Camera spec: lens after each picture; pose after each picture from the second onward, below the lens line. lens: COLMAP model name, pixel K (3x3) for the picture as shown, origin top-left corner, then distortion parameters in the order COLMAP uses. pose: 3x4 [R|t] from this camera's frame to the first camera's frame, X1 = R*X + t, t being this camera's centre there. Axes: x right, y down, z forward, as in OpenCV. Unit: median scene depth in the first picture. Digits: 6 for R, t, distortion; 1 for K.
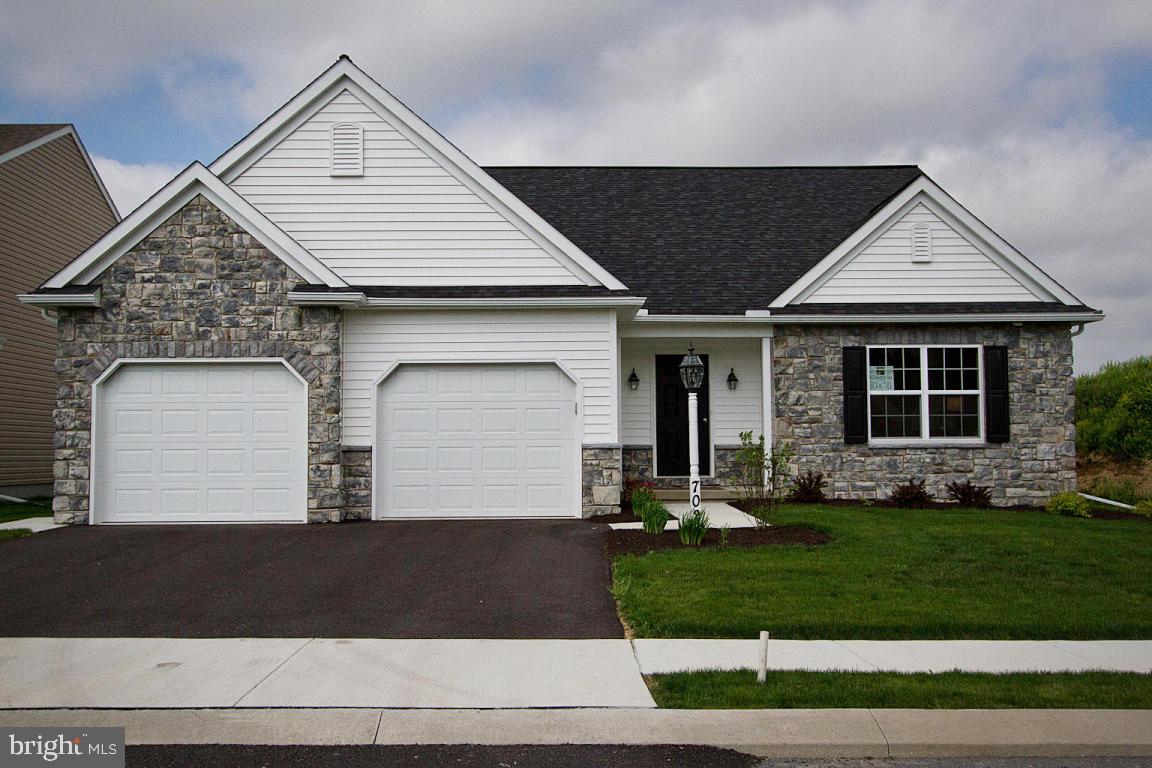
lens RADIAL K [[1027.6, 0, 576.4], [0, 1027.6, 387.9], [0, 0, 1]] dist [-0.001382, 0.005039]
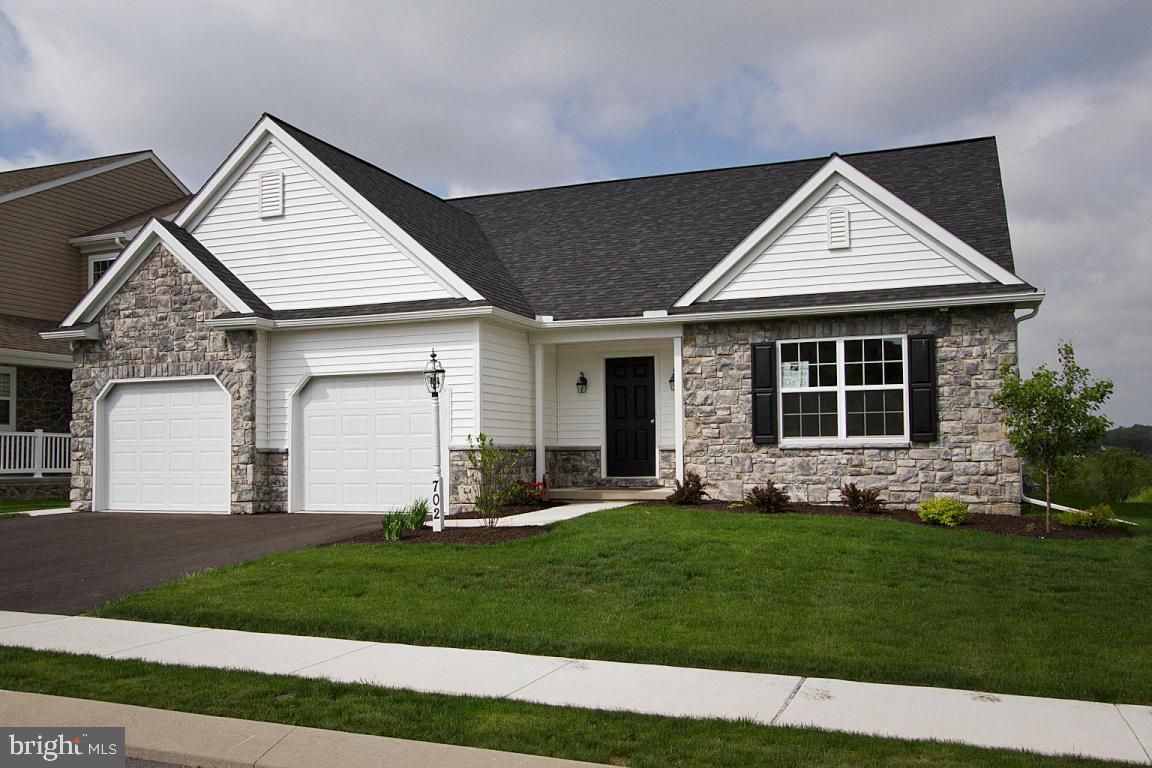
lens RADIAL K [[995.2, 0, 577.4], [0, 995.2, 390.3], [0, 0, 1]] dist [-0.003918, 0.012625]
pose [[0.926041, -0.025111, -0.376588, 0.518503], [0.026159, 0.999655, -0.002331, 0.002109], [0.376516, -0.007693, 0.926378, 0.084909]]
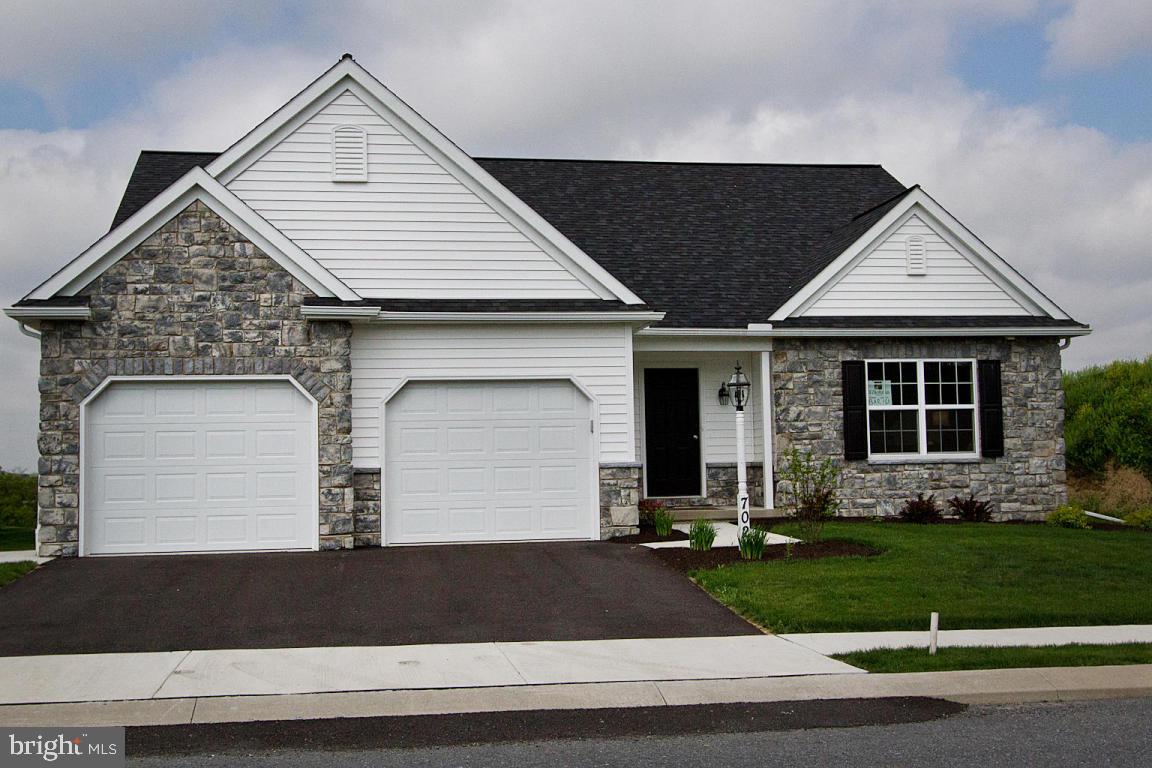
lens RADIAL K [[1257.2, 0, 569.0], [0, 1257.2, 380.0], [0, 0, 1]] dist [-0.006044, 0.000000]
pose [[0.990573, -0.002551, 0.136964, -0.182998], [0.004482, 0.999895, -0.013788, -0.007486], [-0.136914, 0.014272, 0.990480, -0.168067]]
